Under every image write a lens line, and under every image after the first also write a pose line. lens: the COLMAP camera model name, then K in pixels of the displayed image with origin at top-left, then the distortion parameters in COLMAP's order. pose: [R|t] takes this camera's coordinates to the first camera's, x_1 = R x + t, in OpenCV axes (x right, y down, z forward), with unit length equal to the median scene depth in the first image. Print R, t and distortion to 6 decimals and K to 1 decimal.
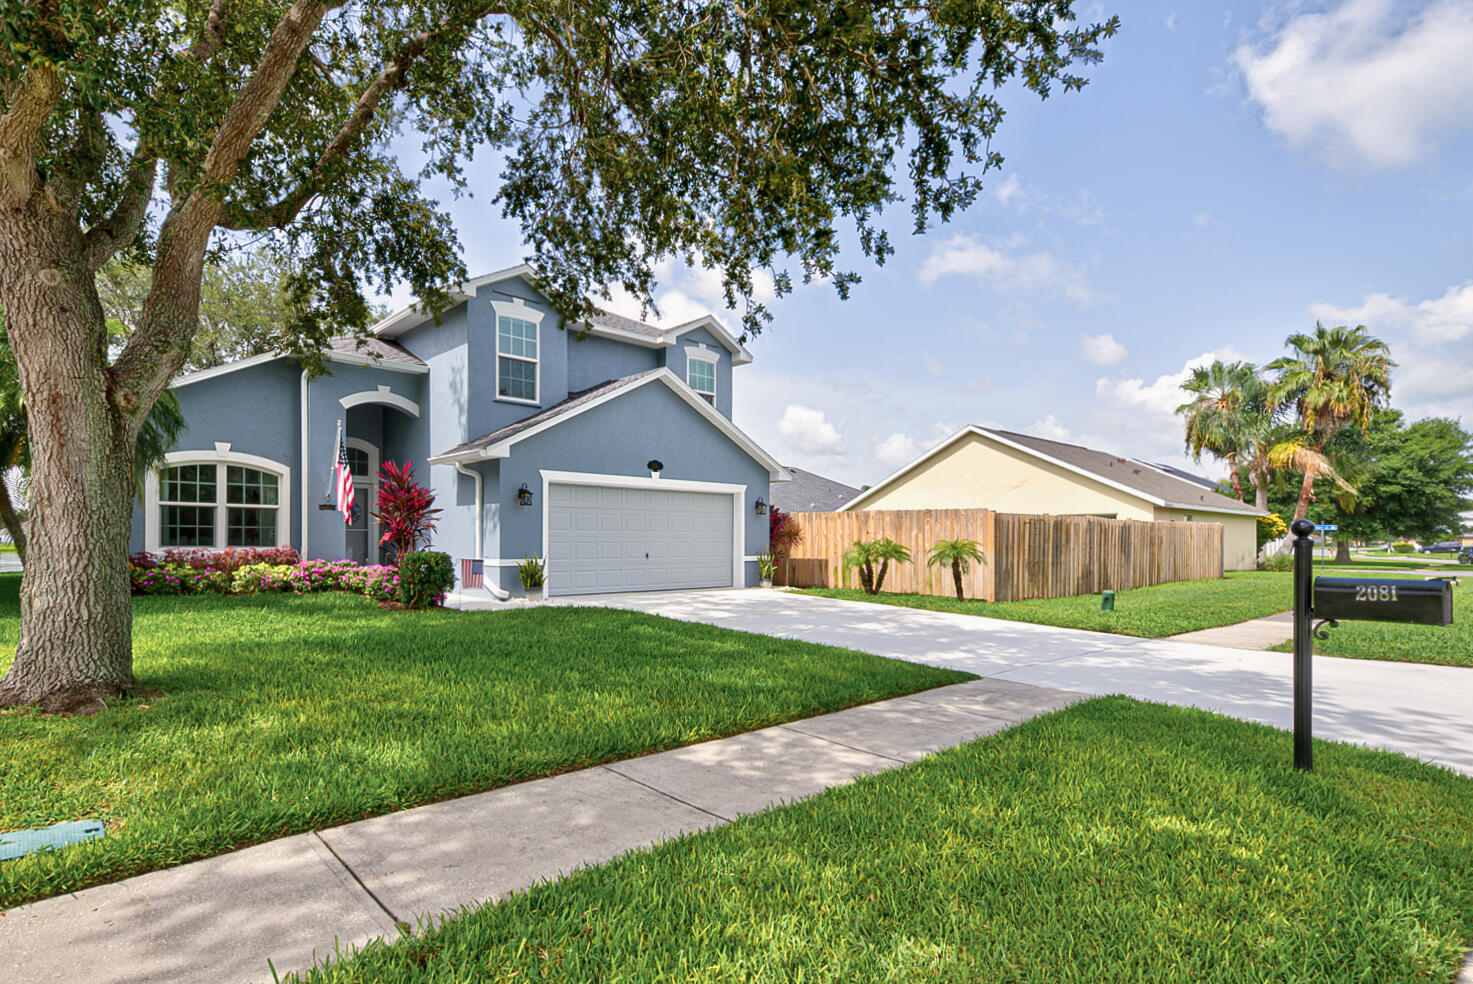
lens RADIAL K [[729.7, 0, 675.3], [0, 729.7, 538.6], [0, 0, 1]] dist [0.046744, 0.000141]
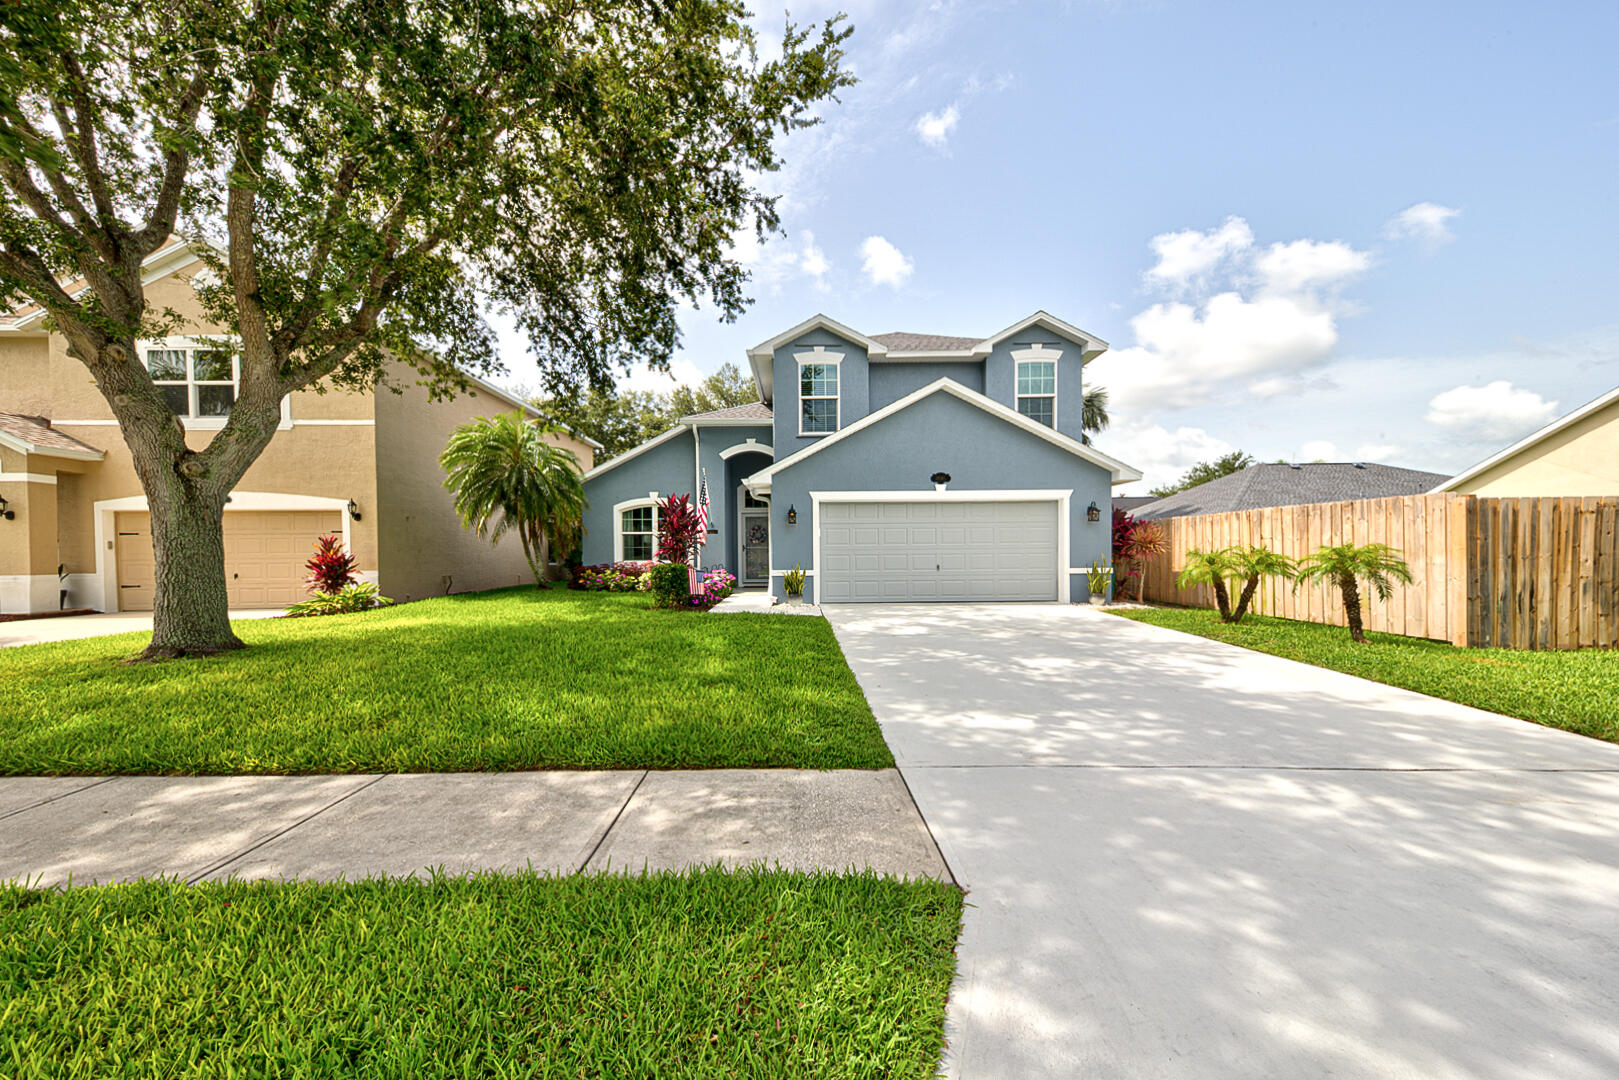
lens RADIAL K [[557.1, 0, 811.3], [0, 557.1, 559.9], [0, 0, 1]] dist [0.017507, -0.000279]
pose [[0.760371, -0.004061, -0.649476, 0.376212], [0.012386, 0.999889, 0.008249, 0.004589], [0.649371, -0.014317, 0.760337, 0.336537]]
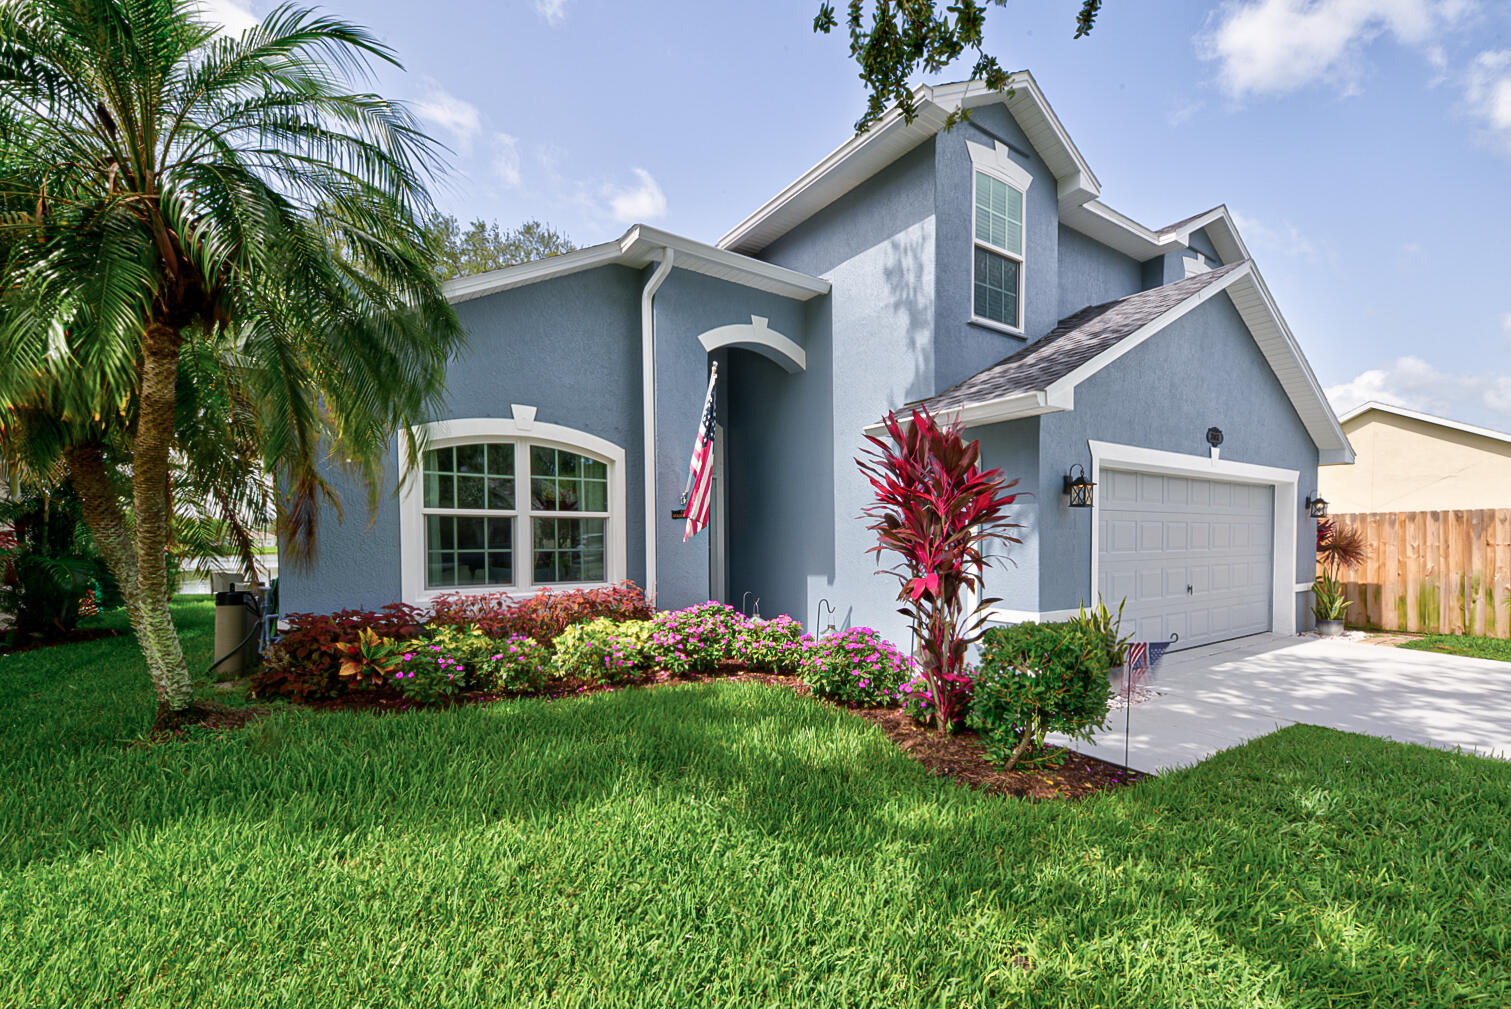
lens RADIAL K [[650.0, 0, 812.0], [0, 650.0, 556.9], [0, 0, 1]] dist [0.030201, -0.000005]
pose [[0.996815, -0.004718, -0.079610, -0.343727], [0.007094, 0.999537, 0.029589, -0.024570], [0.079433, -0.030060, 0.996387, 0.504040]]
